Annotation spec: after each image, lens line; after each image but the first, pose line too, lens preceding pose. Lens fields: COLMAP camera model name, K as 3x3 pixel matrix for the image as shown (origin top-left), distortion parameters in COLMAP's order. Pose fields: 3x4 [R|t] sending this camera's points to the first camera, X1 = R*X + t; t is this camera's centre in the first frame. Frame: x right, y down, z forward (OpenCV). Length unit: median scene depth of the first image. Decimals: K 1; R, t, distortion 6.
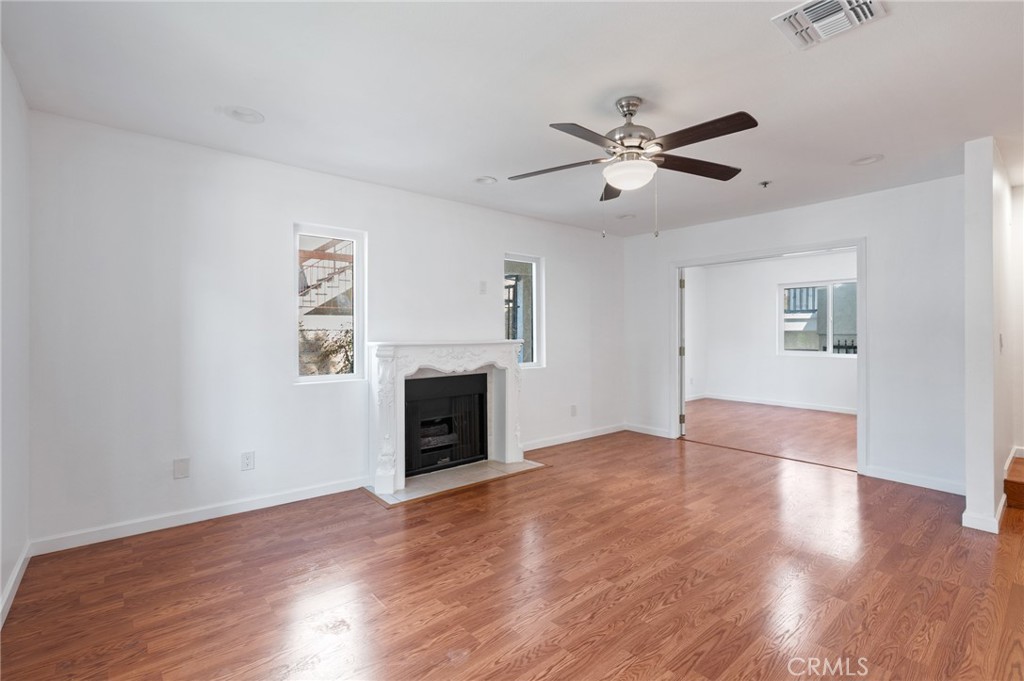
lens RADIAL K [[471.3, 0, 512.7], [0, 471.3, 329.7], [0, 0, 1]] dist [-0.000682, -0.000342]
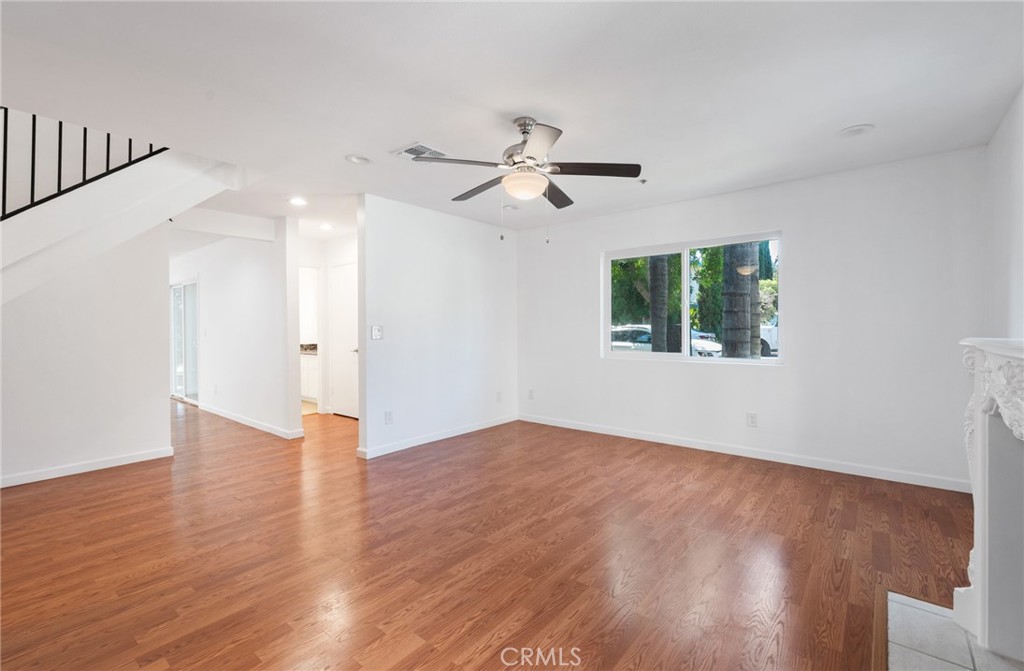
lens RADIAL K [[452.0, 0, 512.0], [0, 452.0, 335.5], [0, 0, 1]] dist [0.001794, 0.000311]
pose [[-0.983768, 0.012782, -0.178987, 0.412467], [0.010721, 0.999865, 0.012476, 0.015906], [0.179122, 0.010354, -0.983772, 1.788349]]
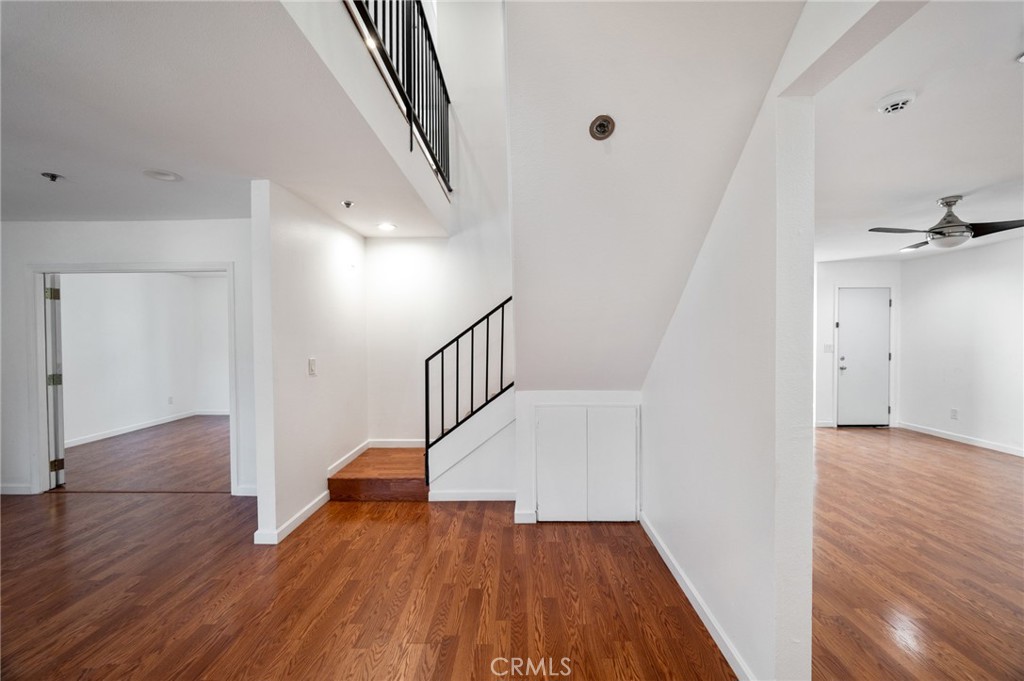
lens RADIAL K [[405.2, 0, 512.0], [0, 405.2, 340.5], [0, 0, 1]] dist [-0.000738, 0.000035]
pose [[0.664034, -0.015770, 0.747536, 0.705647], [0.000652, 0.999789, 0.020512, -0.064134], [-0.747702, -0.013133, 0.663904, -0.037775]]
